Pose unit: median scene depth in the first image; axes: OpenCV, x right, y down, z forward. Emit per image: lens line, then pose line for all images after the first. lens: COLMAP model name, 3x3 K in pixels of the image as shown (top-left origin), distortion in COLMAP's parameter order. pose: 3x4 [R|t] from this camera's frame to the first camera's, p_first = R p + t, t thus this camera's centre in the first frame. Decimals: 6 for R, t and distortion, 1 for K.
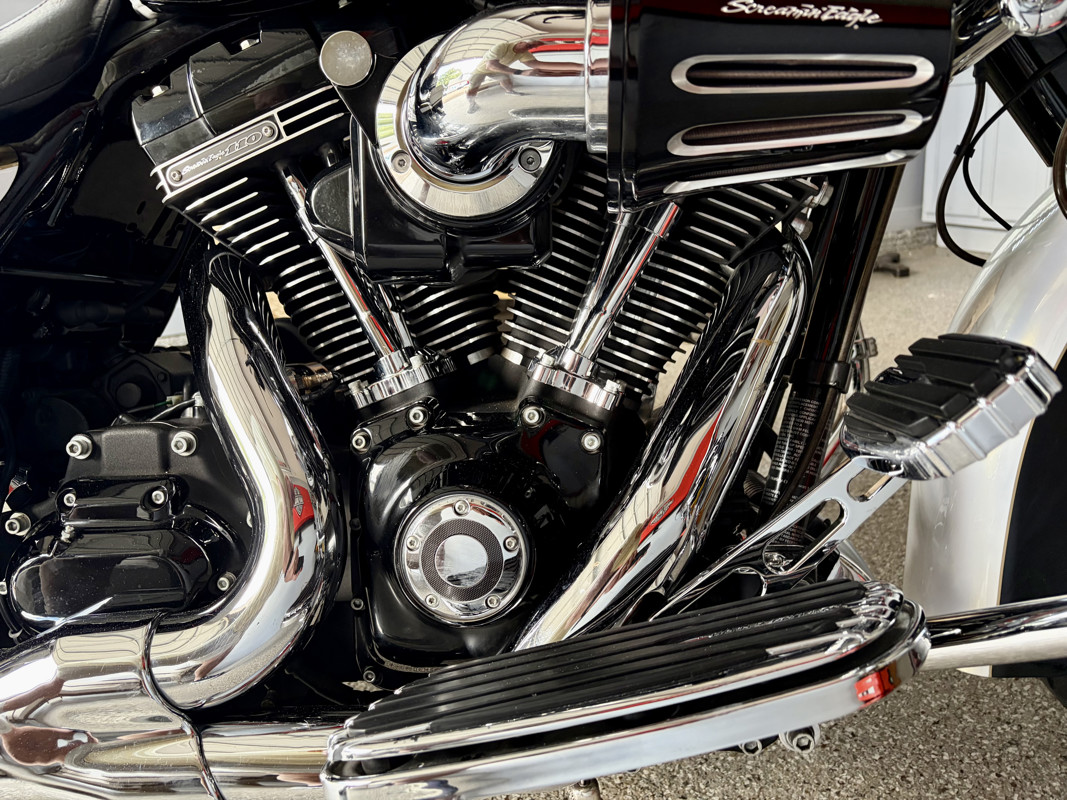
lens RADIAL K [[818.7, 0, 533.5], [0, 818.7, 400.0], [0, 0, 1]] dist [0.011125, 0.001300]
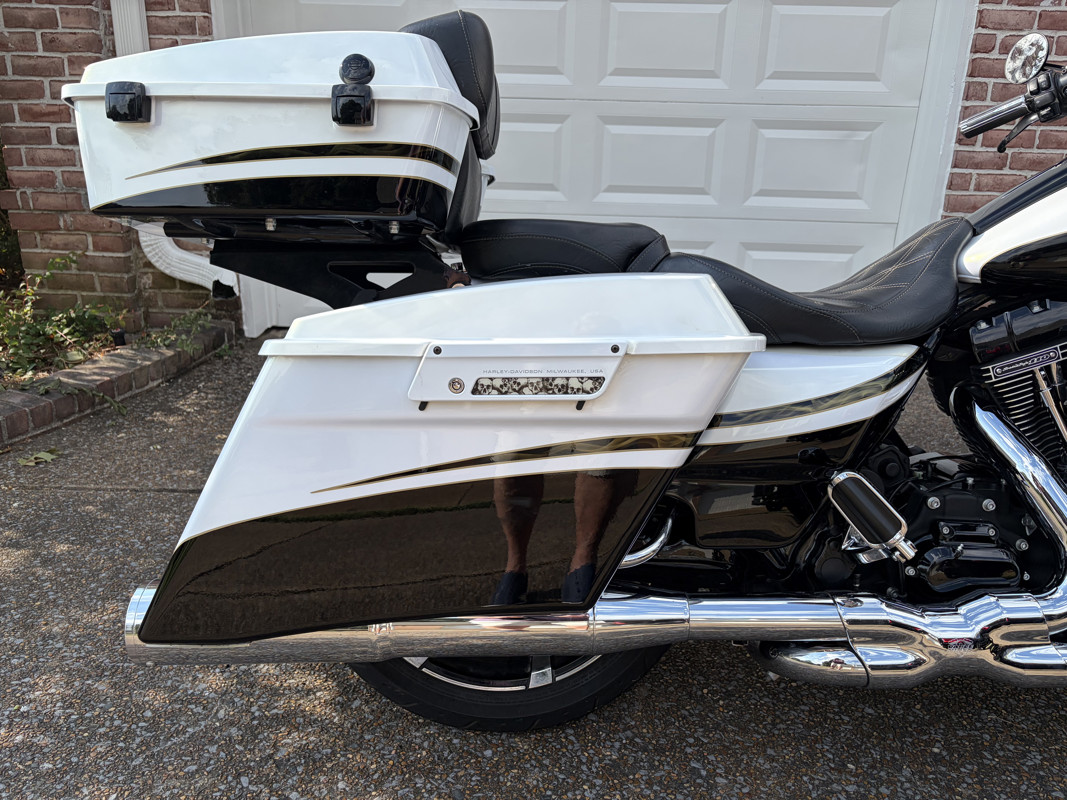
lens RADIAL K [[795.8, 0, 532.8], [0, 795.8, 406.6], [0, 0, 1]] dist [0.058506, -0.074373]
pose [[0.993824, 0.074310, 0.082411, -1.737533], [-0.074665, 0.997208, 0.001225, -0.106906], [-0.082089, -0.007370, 0.996598, -0.862539]]
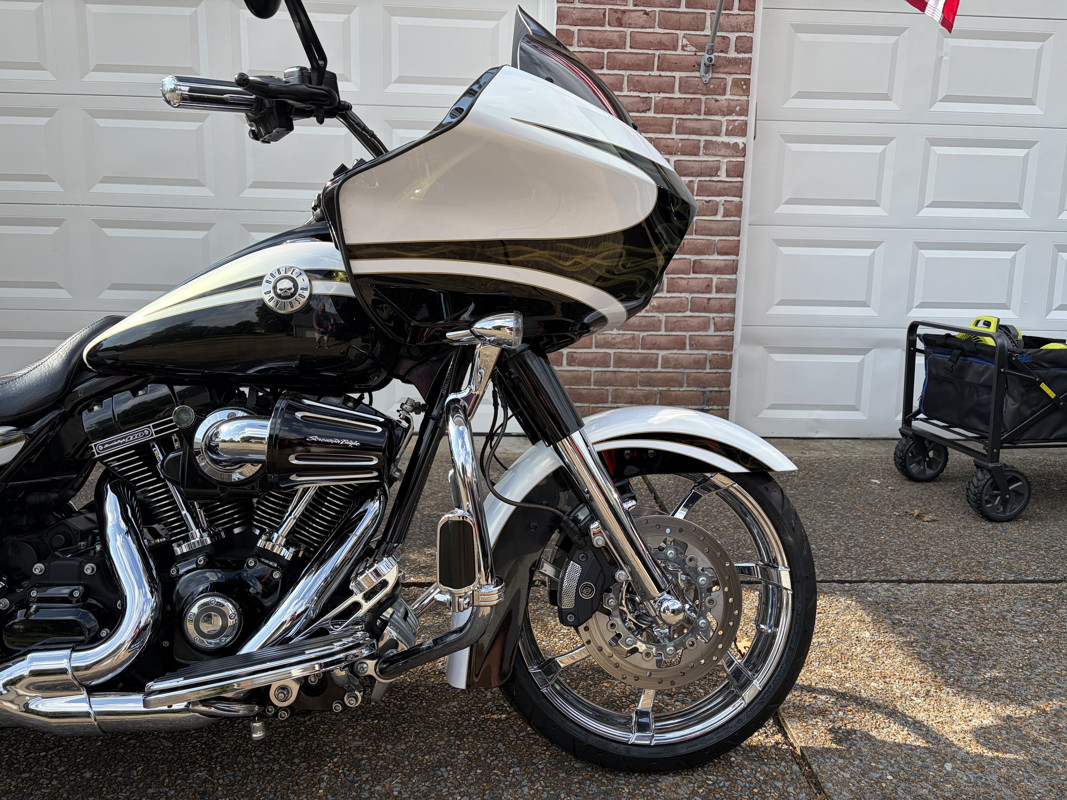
lens RADIAL K [[818.7, 0, 533.5], [0, 818.7, 400.0], [0, 0, 1]] dist [0.011125, 0.001300]
pose [[0.984576, 0.065344, 0.162295, 0.364739], [-0.044565, 0.990704, -0.128530, -0.168922], [-0.169185, 0.119315, 0.978335, -1.445549]]
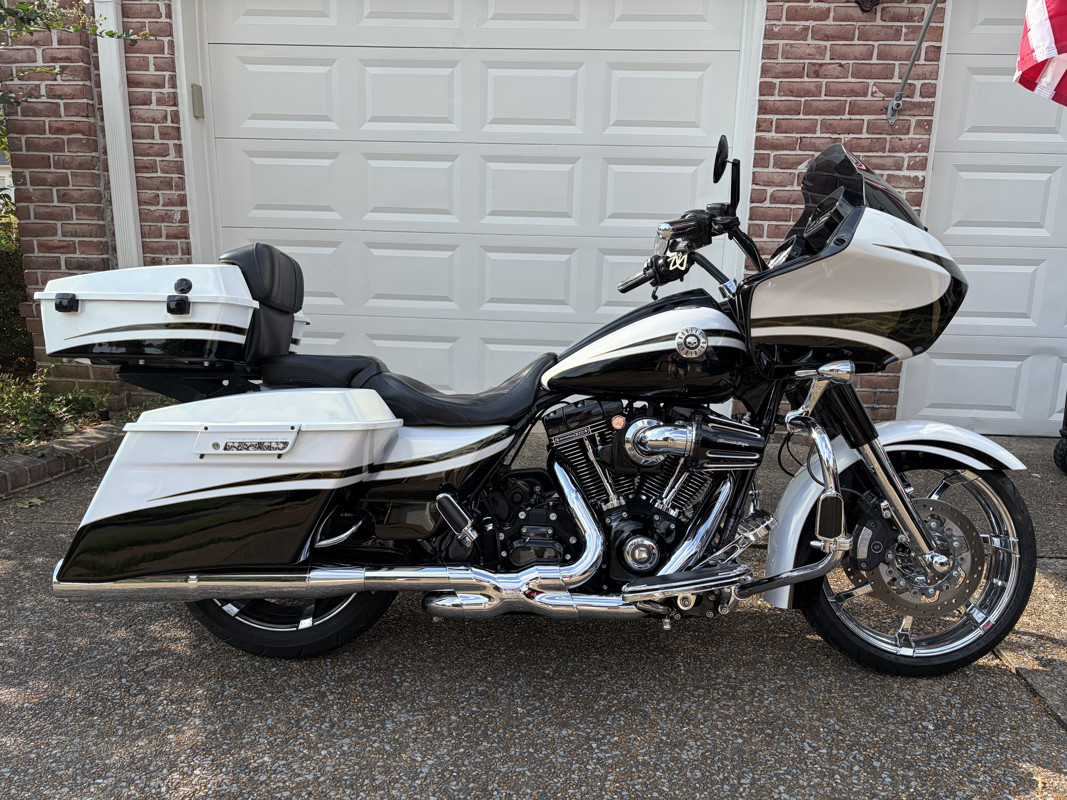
lens RADIAL K [[795.8, 0, 532.8], [0, 795.8, 406.6], [0, 0, 1]] dist [0.058506, -0.074373]
pose [[0.995138, 0.084166, 0.051160, -0.740774], [-0.079528, 0.993048, -0.086780, -0.114138], [-0.058108, 0.082289, 0.994913, -2.438326]]
